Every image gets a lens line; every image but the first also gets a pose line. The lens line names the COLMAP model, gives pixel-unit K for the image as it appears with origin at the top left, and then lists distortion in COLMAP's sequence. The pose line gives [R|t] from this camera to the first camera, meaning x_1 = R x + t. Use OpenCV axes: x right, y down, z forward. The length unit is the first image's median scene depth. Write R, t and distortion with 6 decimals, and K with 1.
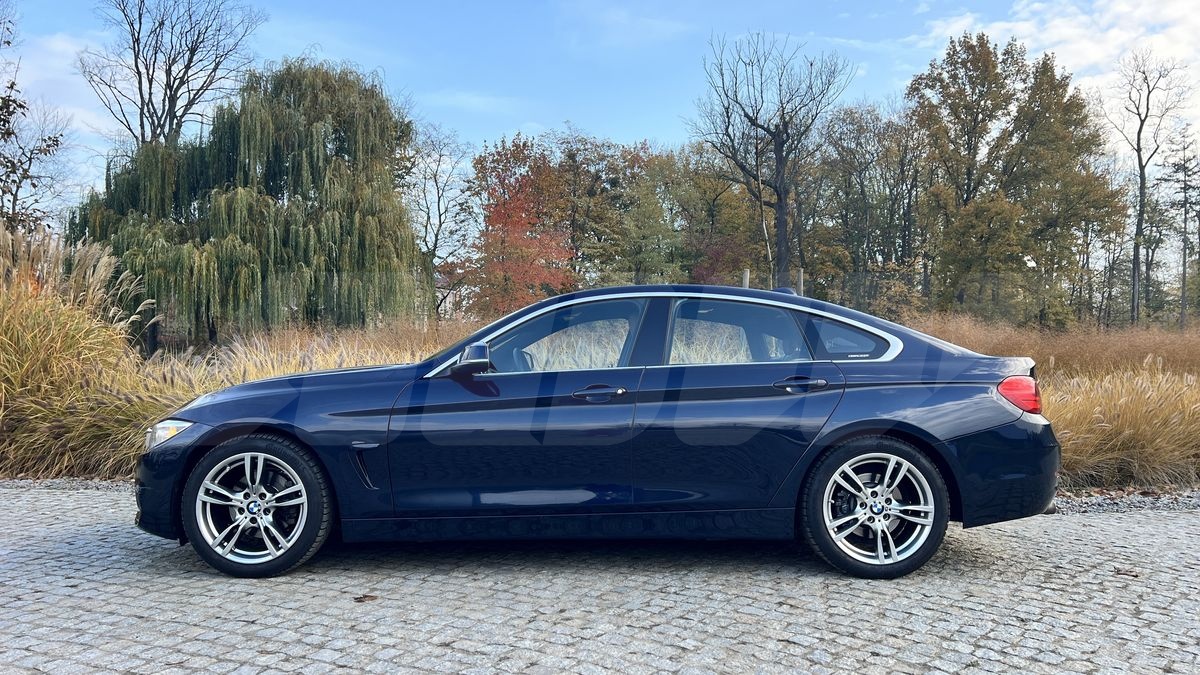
lens RADIAL K [[945.5, 0, 598.5], [0, 945.5, 346.9], [0, 0, 1]] dist [0.074539, -0.046848]
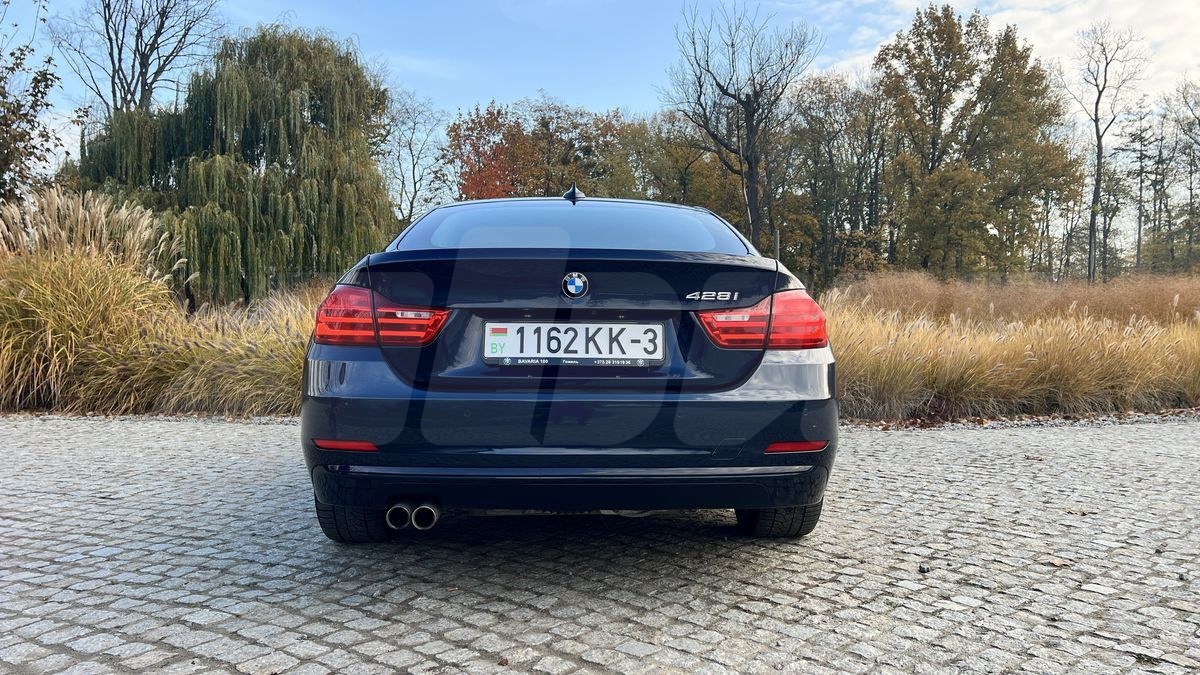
lens RADIAL K [[945.5, 0, 598.3], [0, 945.5, 341.9], [0, 0, 1]] dist [0.074539, -0.046848]
pose [[0.999499, -0.004275, 0.031348, -0.030335], [0.003421, 0.999623, 0.027239, 0.016073], [-0.031453, -0.027118, 0.999137, -0.103829]]
